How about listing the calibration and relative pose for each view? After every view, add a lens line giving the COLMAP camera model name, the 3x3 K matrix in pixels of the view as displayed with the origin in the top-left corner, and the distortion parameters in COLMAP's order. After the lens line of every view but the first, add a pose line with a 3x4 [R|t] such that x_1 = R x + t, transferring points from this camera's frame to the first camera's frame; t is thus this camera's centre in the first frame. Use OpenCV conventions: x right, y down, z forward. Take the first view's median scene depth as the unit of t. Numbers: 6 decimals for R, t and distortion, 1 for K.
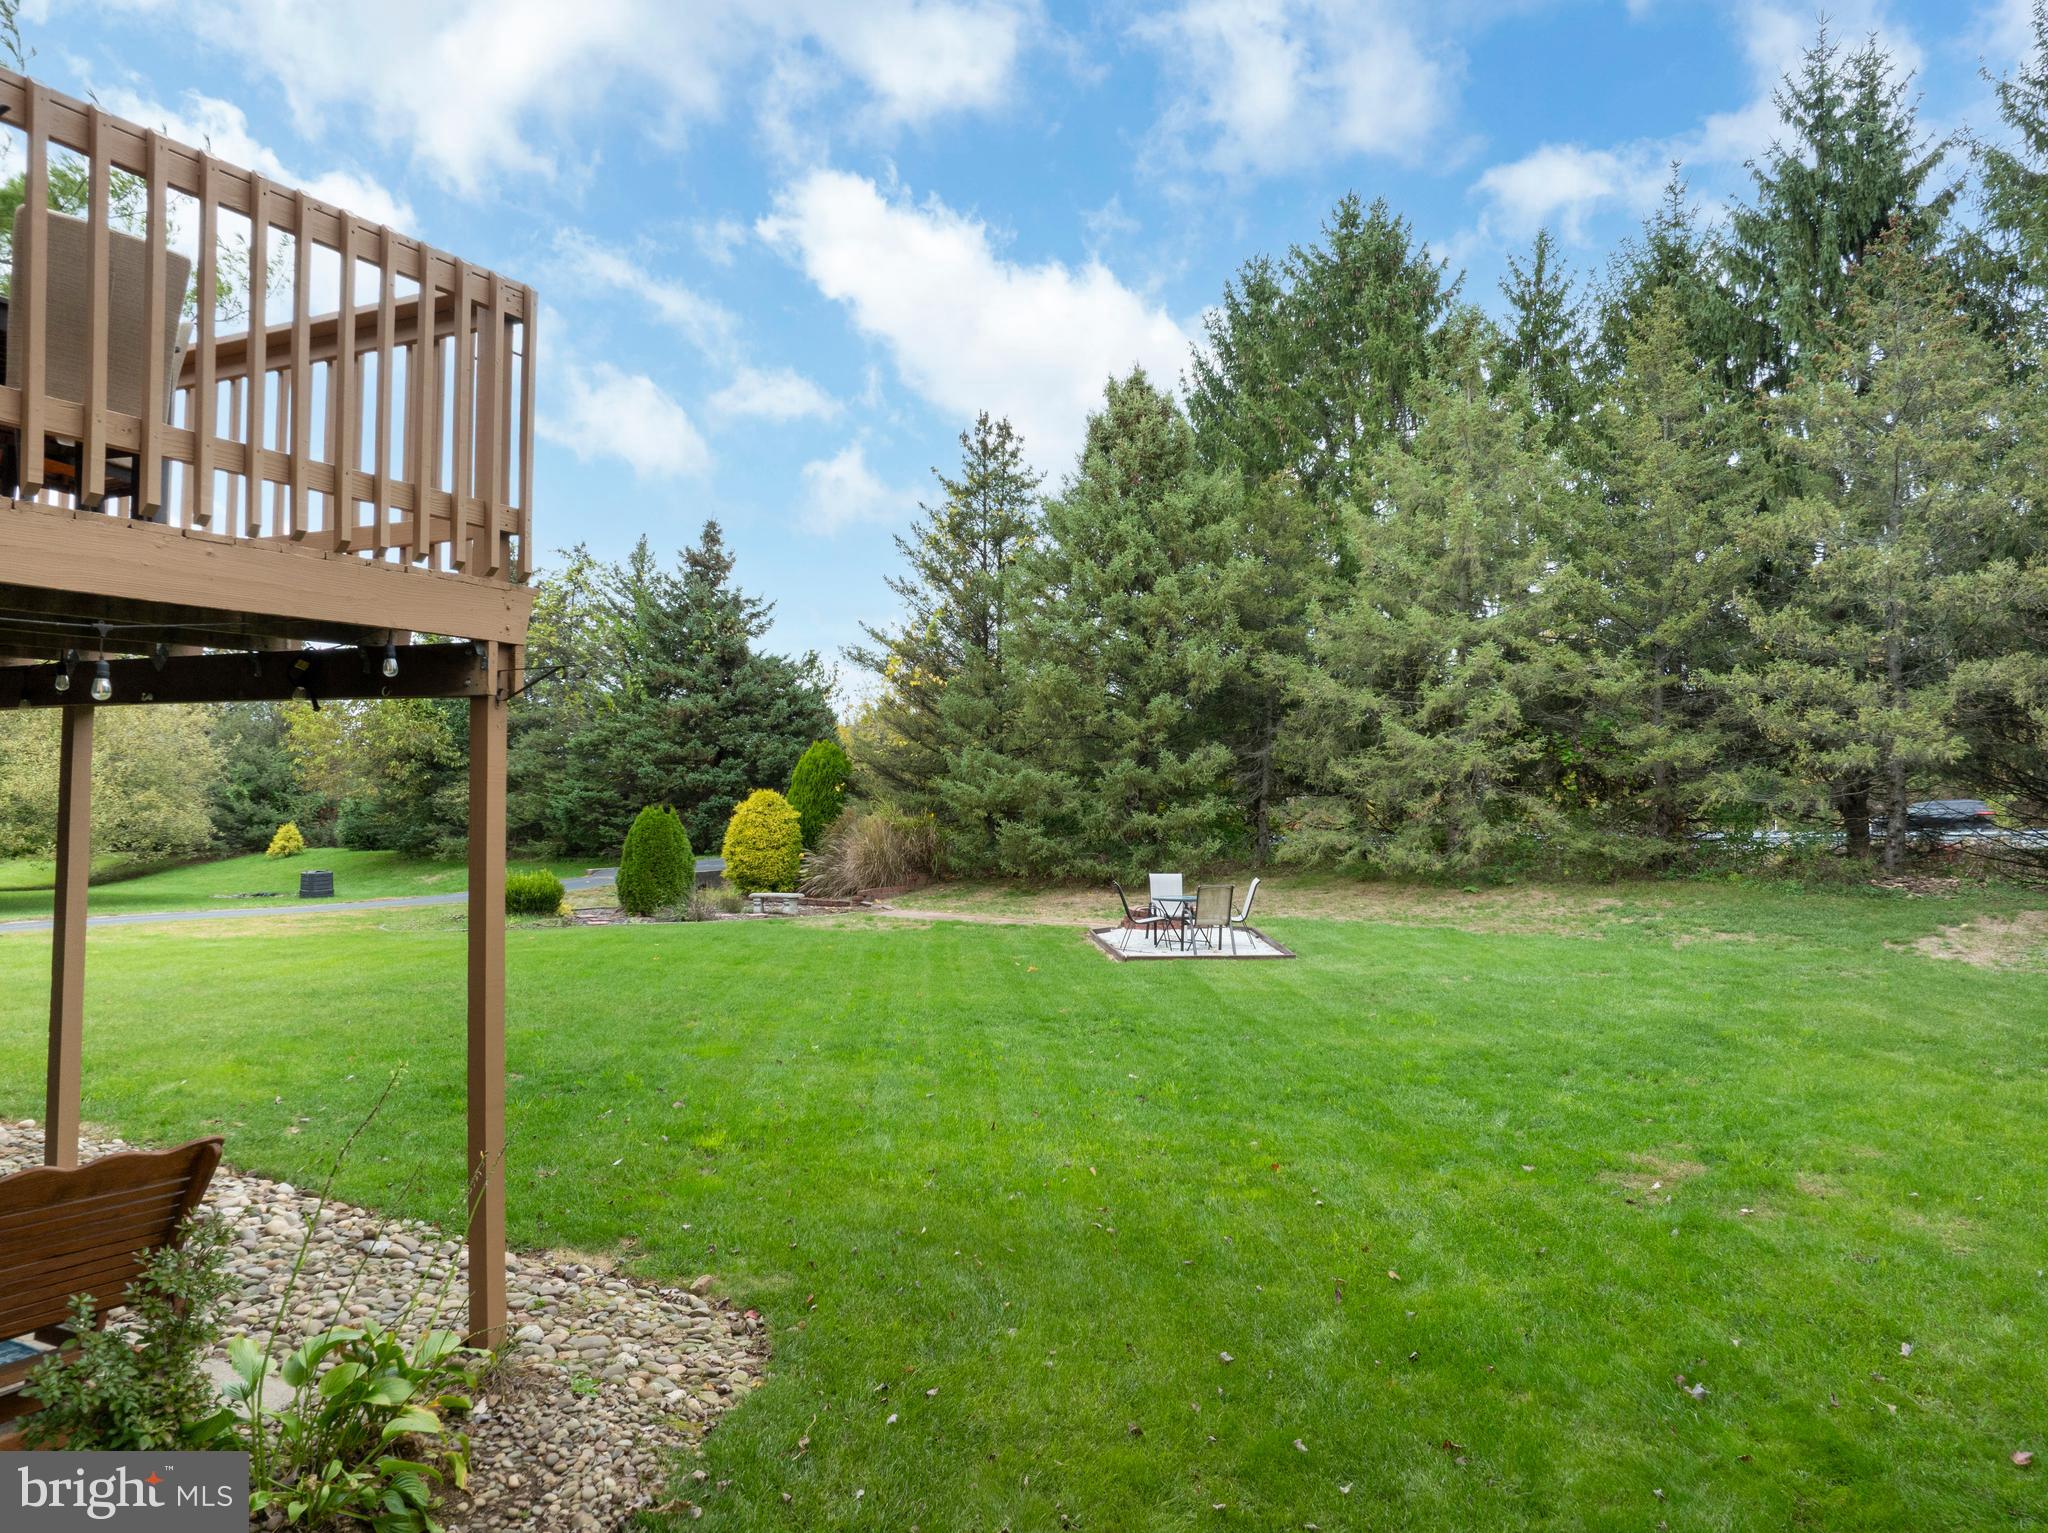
lens RADIAL K [[1445.4, 0, 1030.6], [0, 1445.4, 764.6], [0, 0, 1]] dist [-0.039336, 0.009005]
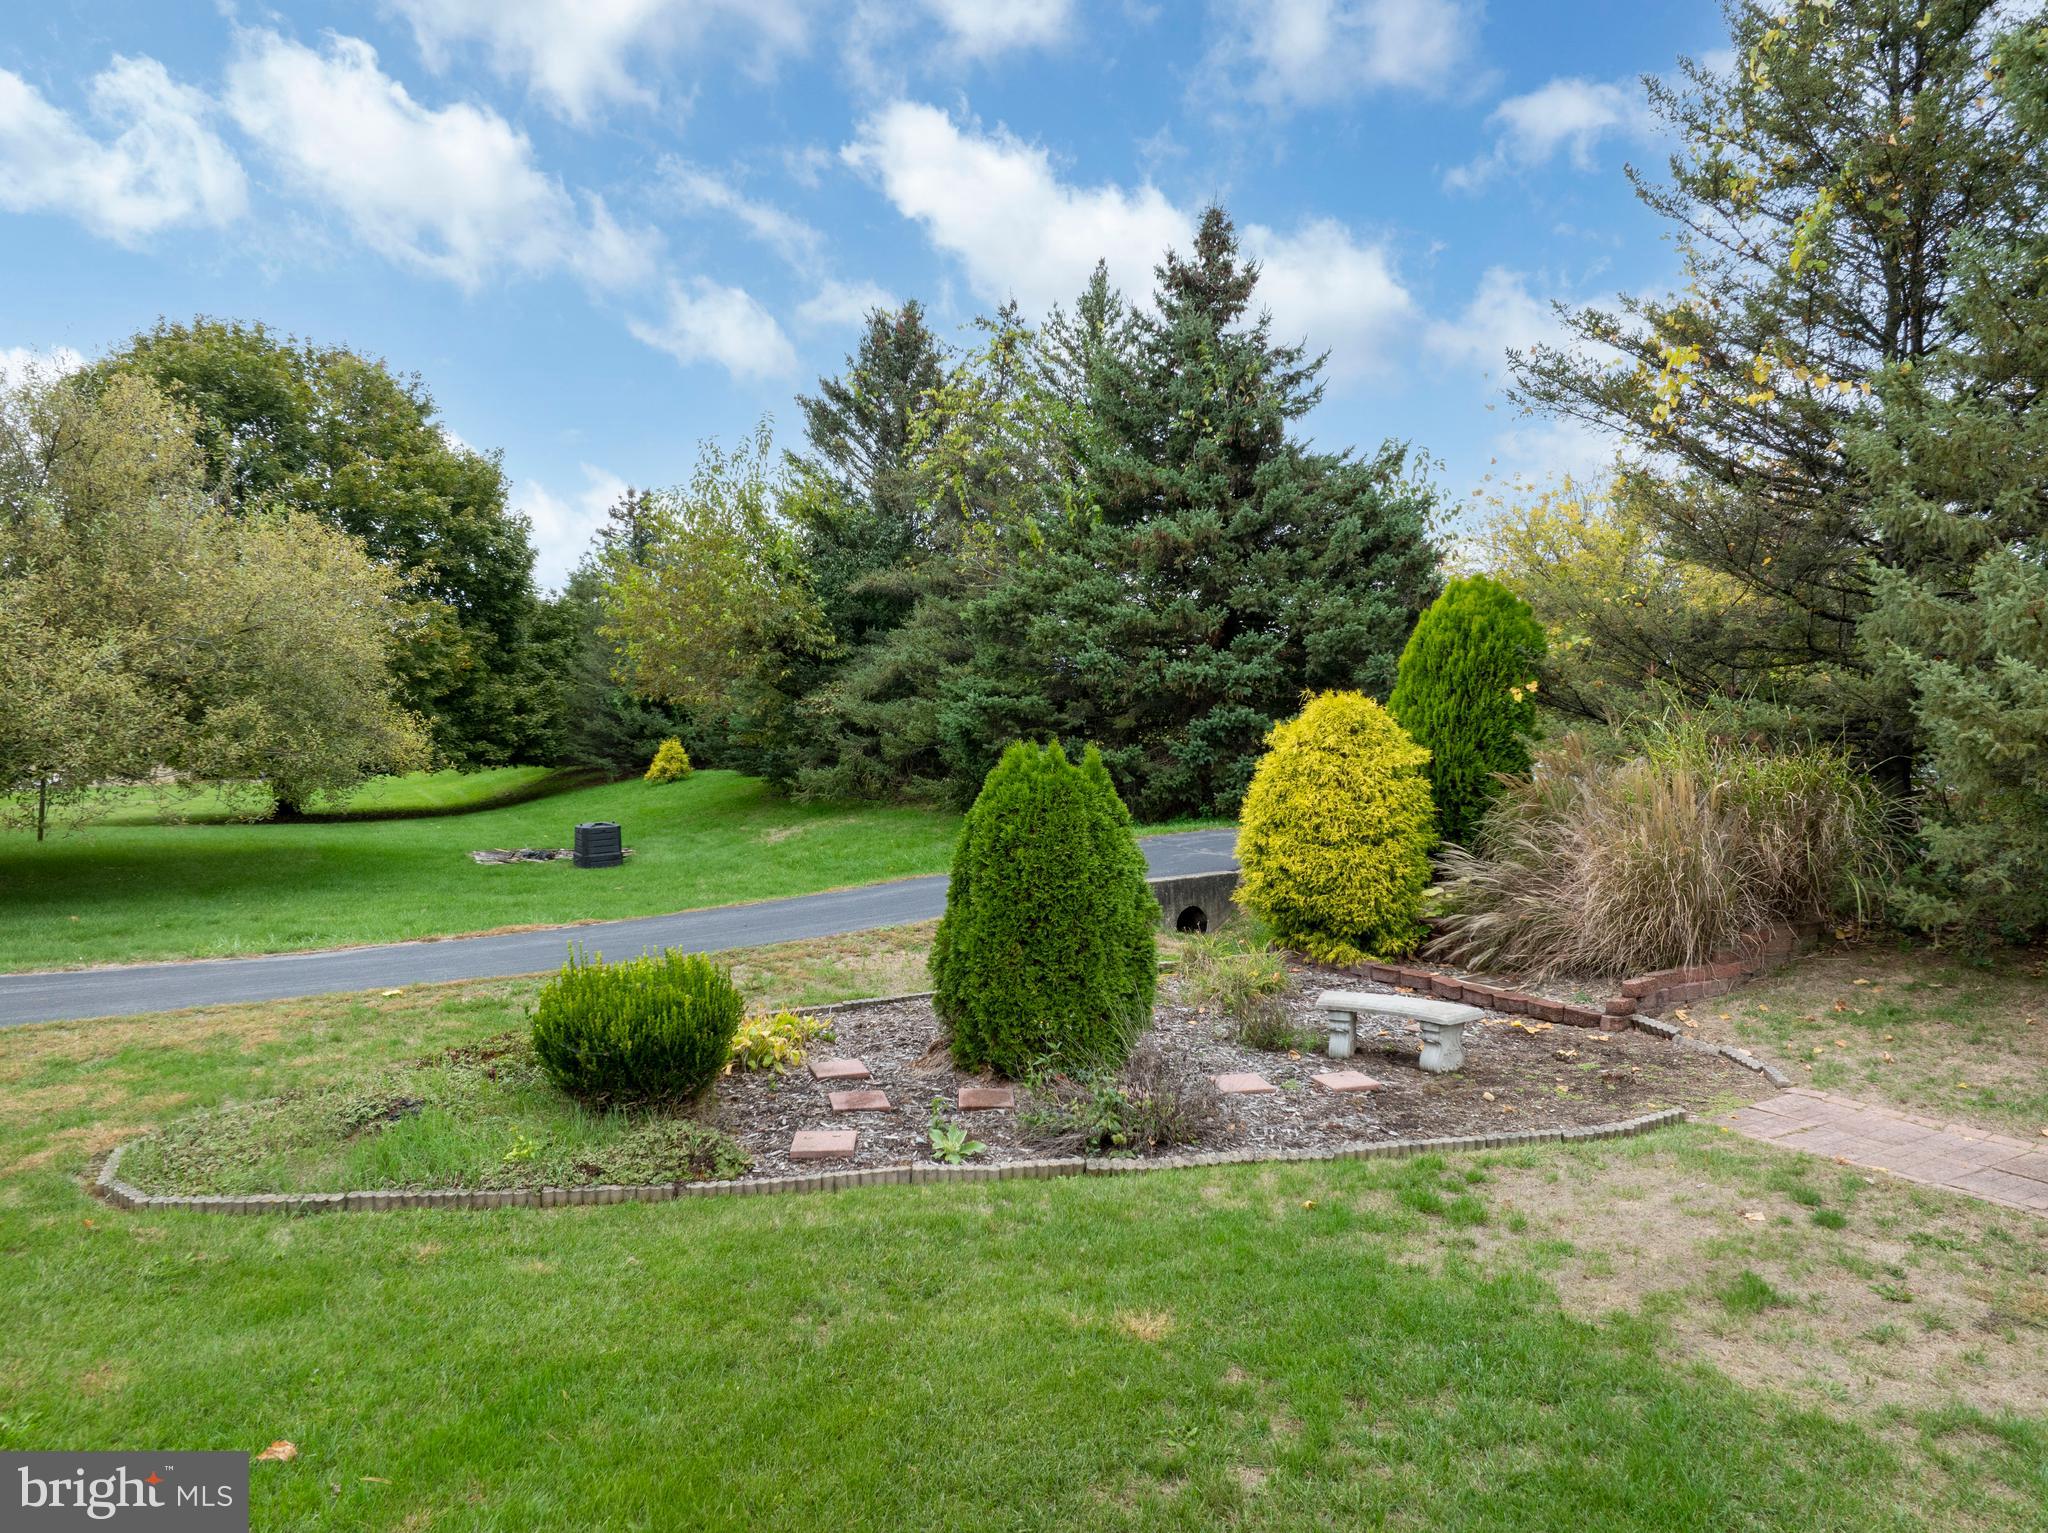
lens RADIAL K [[1445.4, 0, 1030.9], [0, 1445.4, 762.1], [0, 0, 1]] dist [-0.039336, 0.009005]
pose [[0.940229, 0.014133, -0.340250, -0.104258], [0.008098, 0.997928, 0.063827, 0.008330], [0.340447, -0.062767, 0.938166, 0.479404]]
